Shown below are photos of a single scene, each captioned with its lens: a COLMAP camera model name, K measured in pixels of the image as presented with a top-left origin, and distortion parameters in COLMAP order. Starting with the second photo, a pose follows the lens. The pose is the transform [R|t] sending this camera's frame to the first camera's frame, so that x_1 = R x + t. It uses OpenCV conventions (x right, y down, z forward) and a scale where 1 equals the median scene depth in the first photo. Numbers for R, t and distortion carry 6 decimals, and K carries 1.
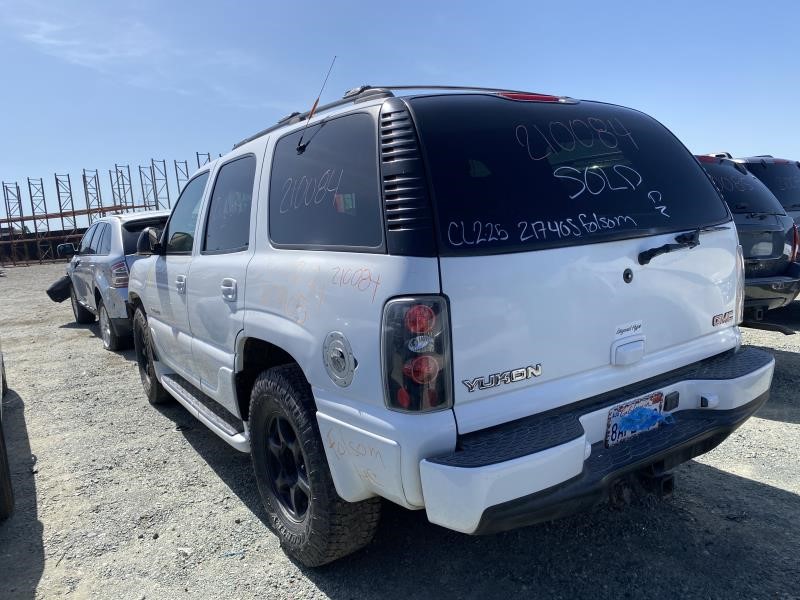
lens RADIAL K [[605.5, 0, 382.2], [0, 605.5, 290.4], [0, 0, 1]] dist [0.043796, -0.038771]
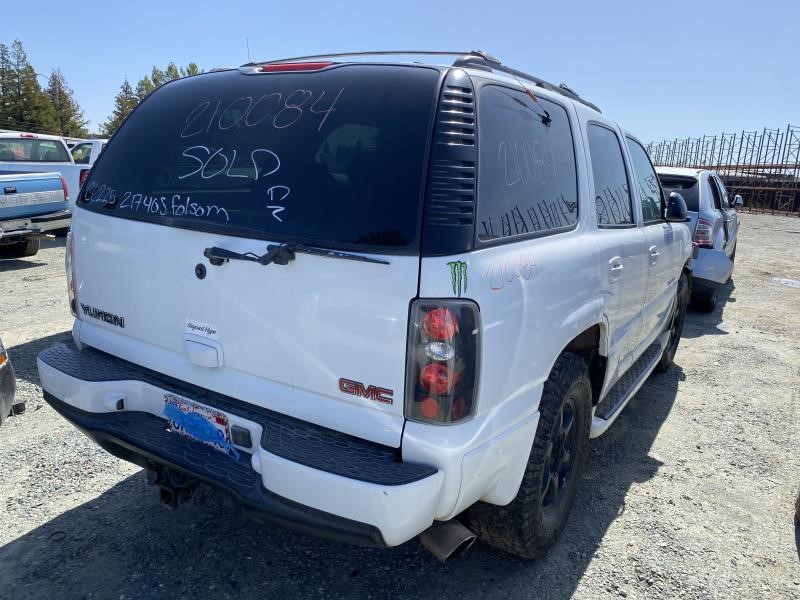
lens RADIAL K [[605.5, 0, 405.0], [0, 605.5, 288.7], [0, 0, 1]] dist [0.043796, -0.038771]
pose [[0.425662, 0.272612, -0.862841, 1.324918], [-0.199268, 0.958371, 0.204491, -0.246138], [0.882669, 0.084893, 0.462265, 0.848864]]
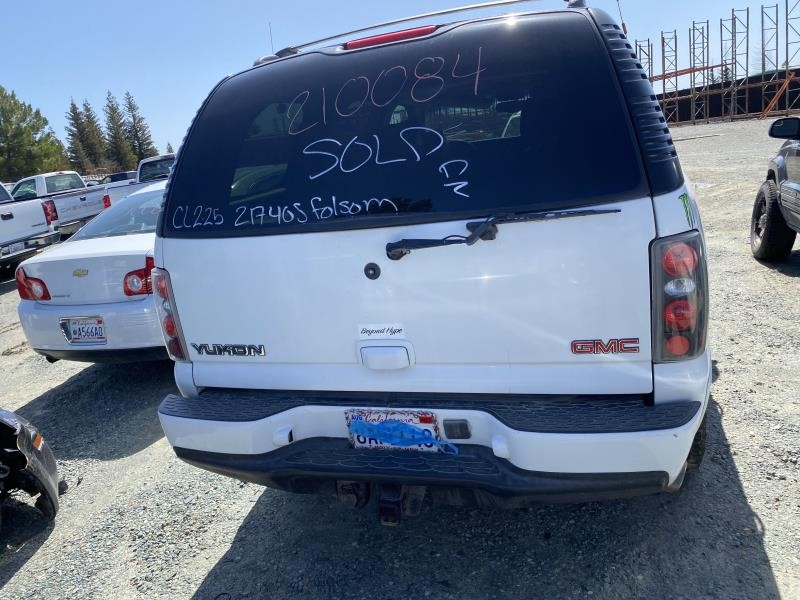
lens RADIAL K [[605.5, 0, 401.4], [0, 605.5, 287.6], [0, 0, 1]] dist [0.043796, -0.038771]
pose [[0.633342, 0.179377, -0.752796, 1.064573], [-0.013992, 0.975261, 0.220615, -0.187468], [0.773746, -0.129191, 0.620183, 0.504660]]
